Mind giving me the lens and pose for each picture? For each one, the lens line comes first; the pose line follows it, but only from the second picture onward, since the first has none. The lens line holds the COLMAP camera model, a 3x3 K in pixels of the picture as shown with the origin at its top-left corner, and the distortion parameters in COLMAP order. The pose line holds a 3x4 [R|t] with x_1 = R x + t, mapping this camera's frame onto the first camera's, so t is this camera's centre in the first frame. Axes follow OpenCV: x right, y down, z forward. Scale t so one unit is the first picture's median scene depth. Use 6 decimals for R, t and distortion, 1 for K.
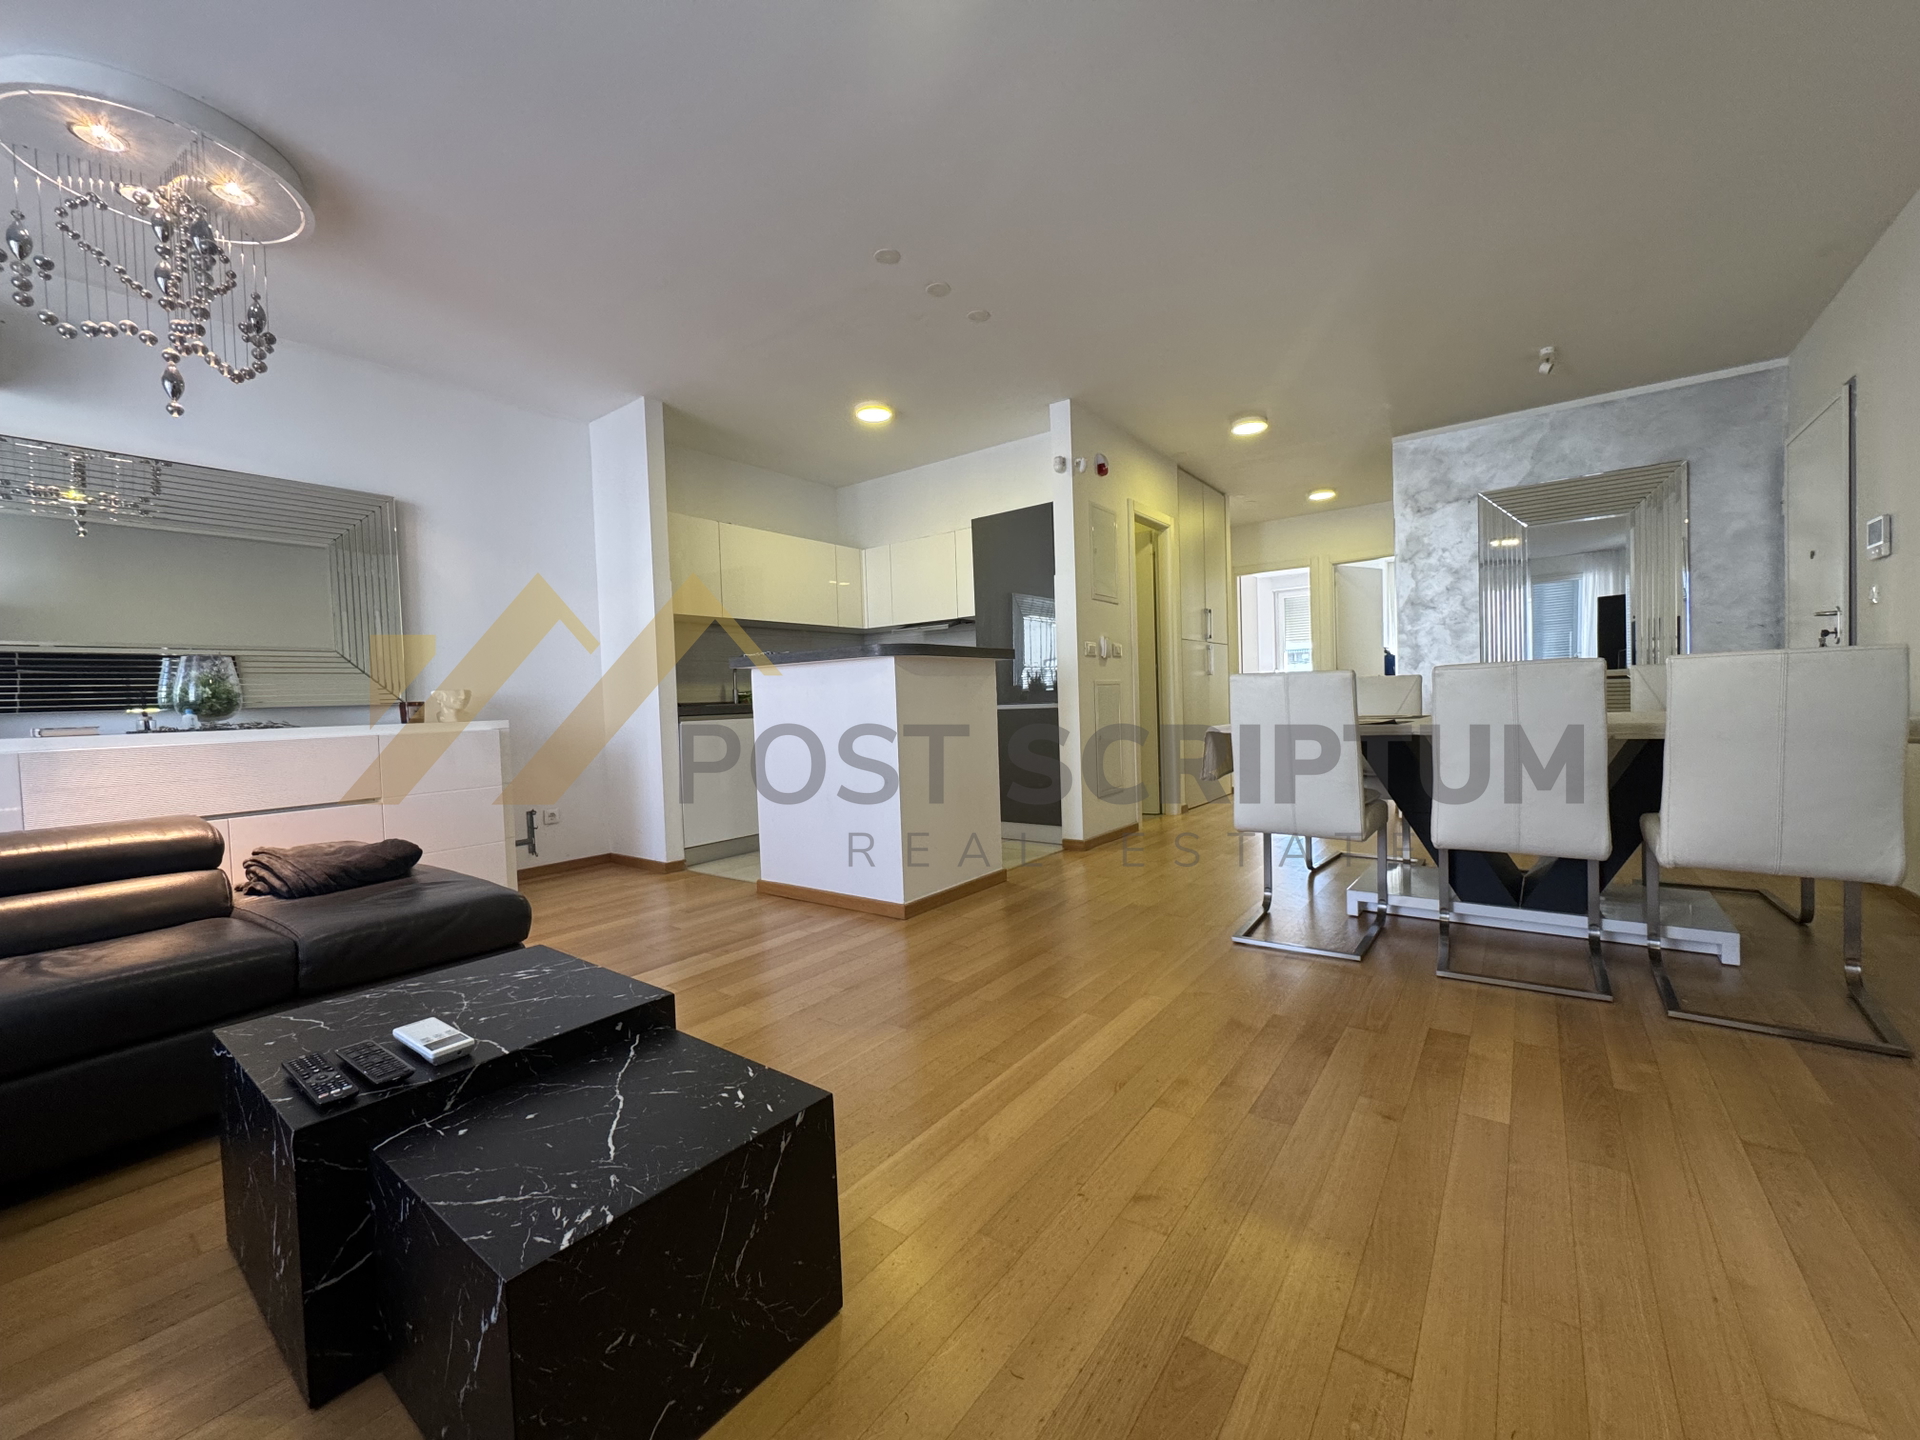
lens RADIAL K [[763.0, 0, 965.6], [0, 763.0, 719.1], [0, 0, 1]] dist [-0.002803, -0.000156]
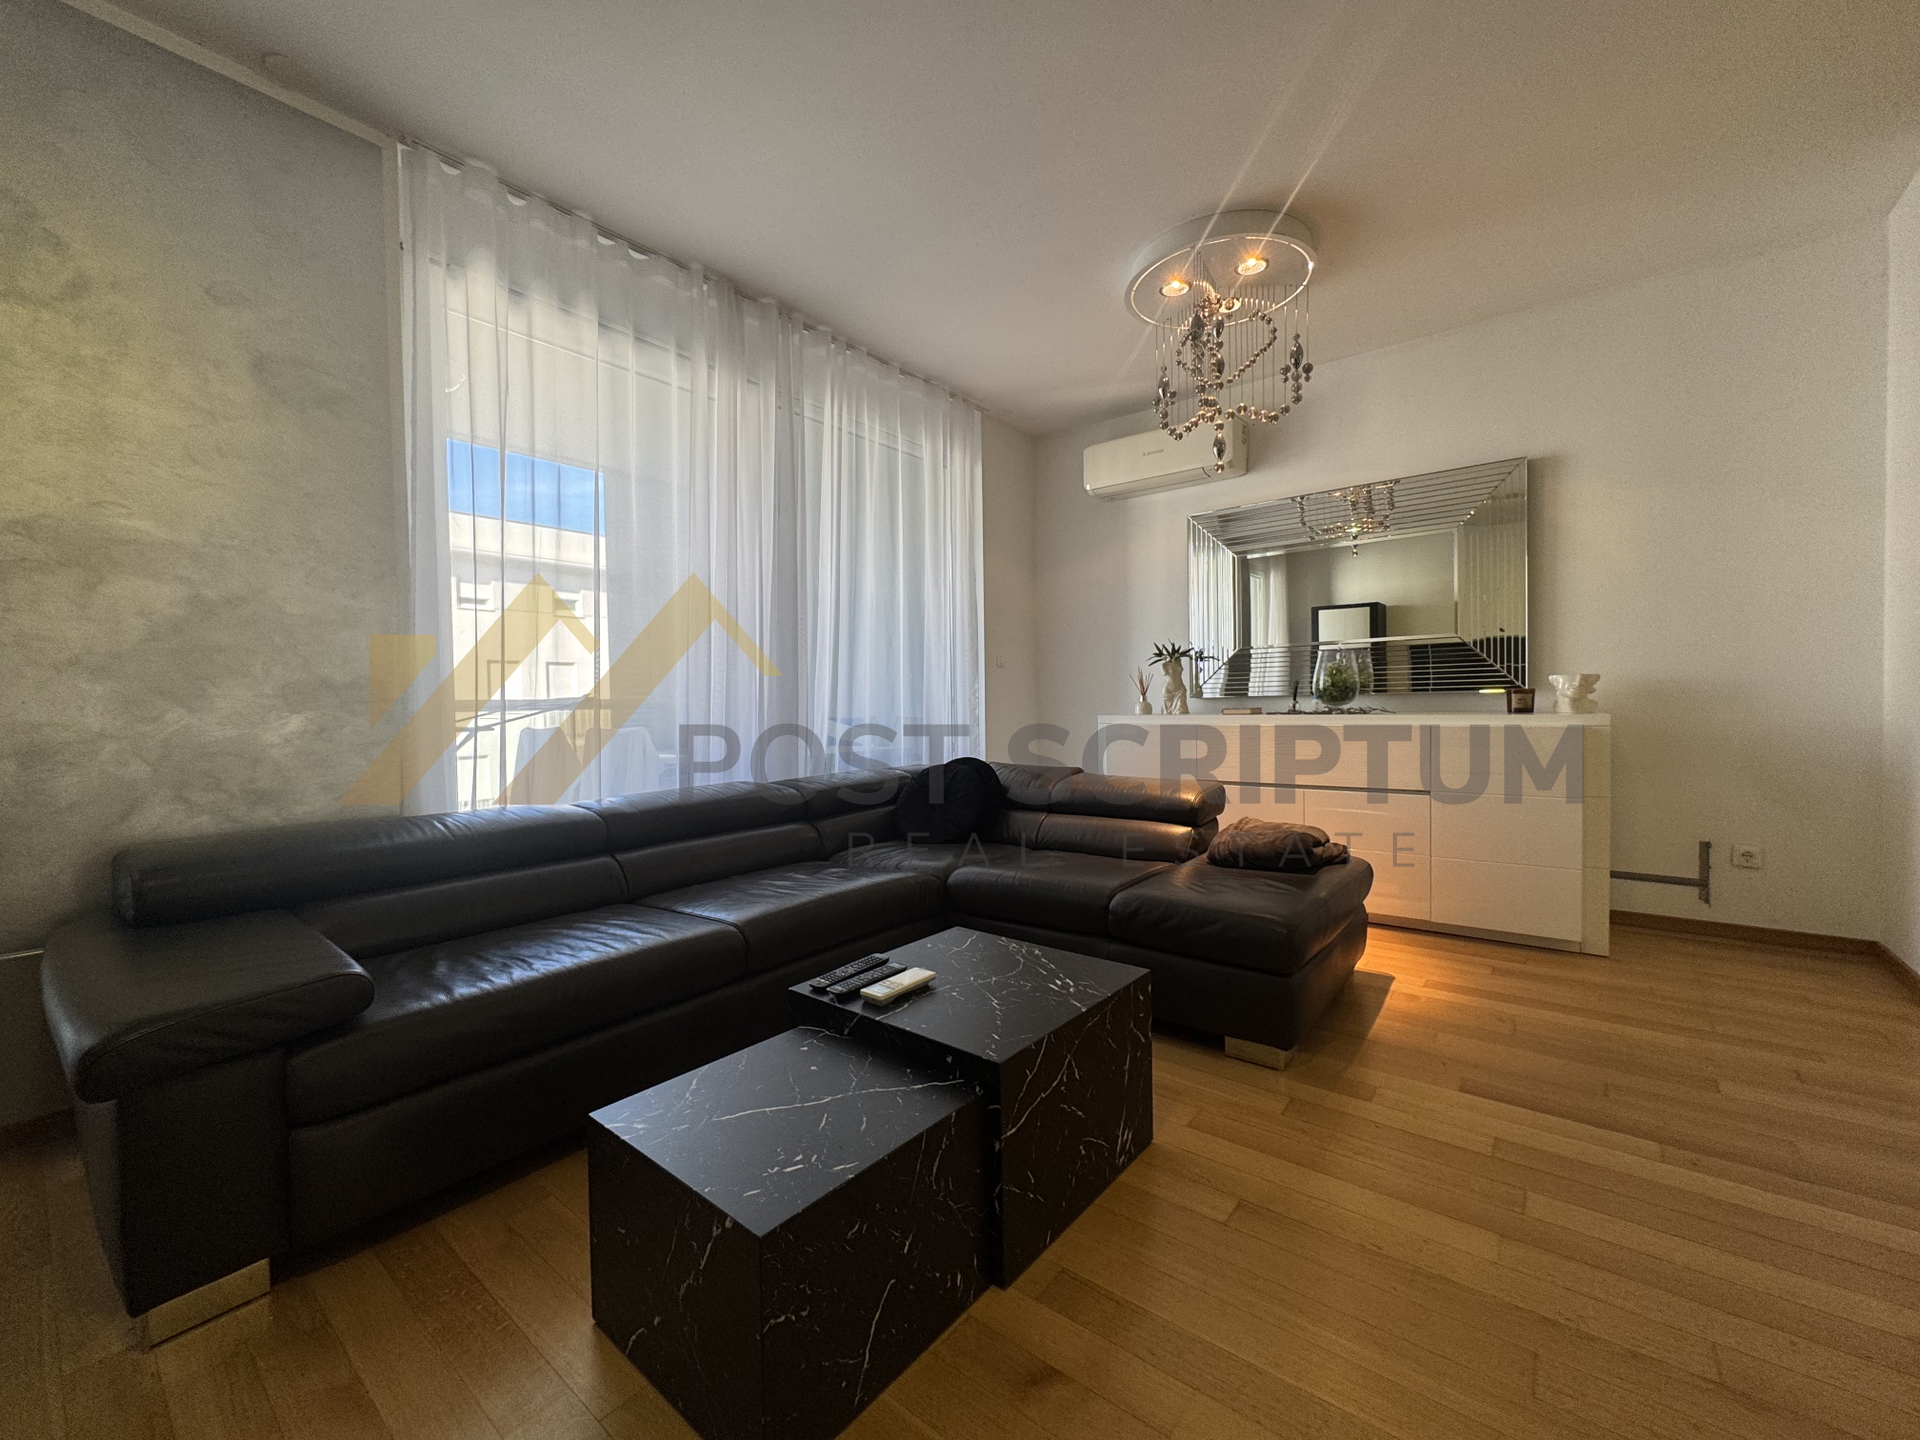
lens RADIAL K [[763.0, 0, 965.6], [0, 763.0, 719.1], [0, 0, 1]] dist [-0.002803, -0.000156]
pose [[-0.032433, 0.049708, -0.998237, 0.216808], [-0.009132, 0.998706, 0.050028, -0.032317], [0.999432, 0.010738, -0.031937, 0.476377]]
